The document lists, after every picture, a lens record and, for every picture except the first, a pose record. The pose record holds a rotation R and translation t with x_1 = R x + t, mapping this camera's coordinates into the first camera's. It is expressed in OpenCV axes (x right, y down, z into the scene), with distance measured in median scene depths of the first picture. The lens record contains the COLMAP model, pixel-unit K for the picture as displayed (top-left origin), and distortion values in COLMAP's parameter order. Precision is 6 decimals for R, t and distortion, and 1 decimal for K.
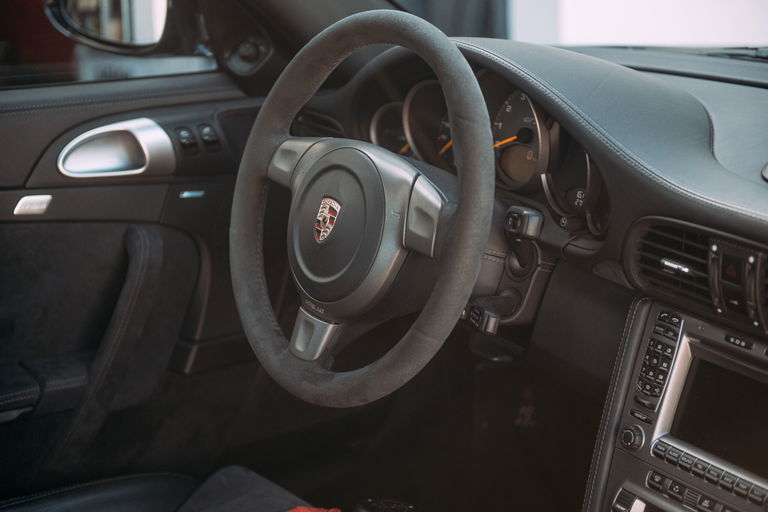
lens RADIAL K [[1569.8, 0, 384.0], [0, 1569.8, 256.0], [0, 0, 1]] dist [0.086708, 0.221259]
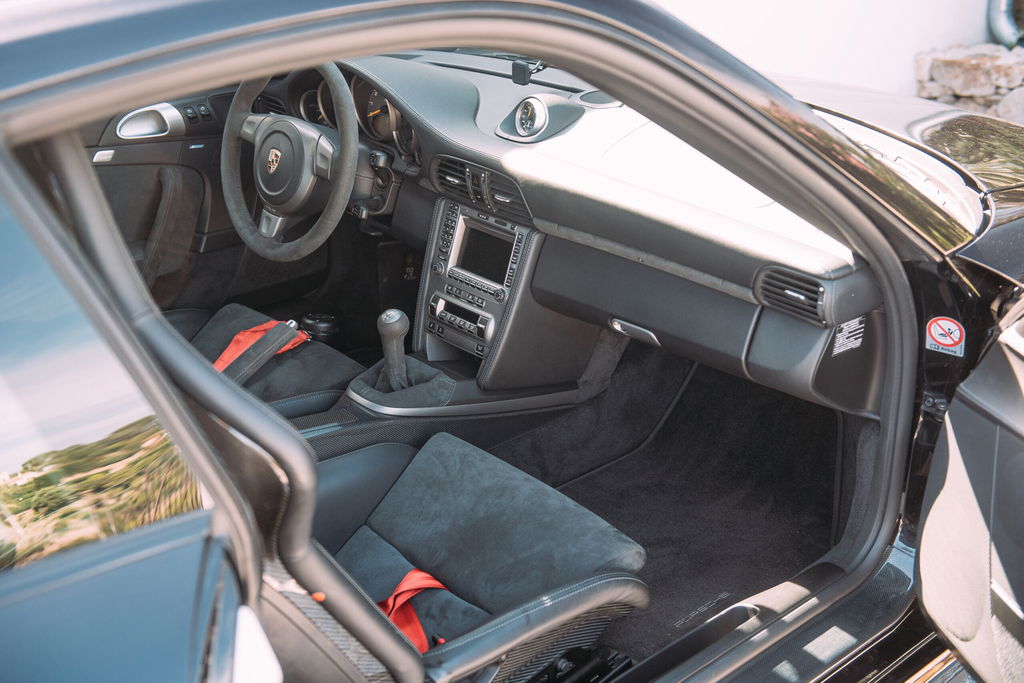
lens RADIAL K [[1240.1, 0, 512.0], [0, 1240.1, 341.5], [0, 0, 1]] dist [0.102233, -0.005621]
pose [[0.991576, -0.052369, 0.118466, 0.056259], [0.036307, 0.990331, 0.133889, 0.001218], [-0.124332, -0.128460, 0.983890, -0.505519]]
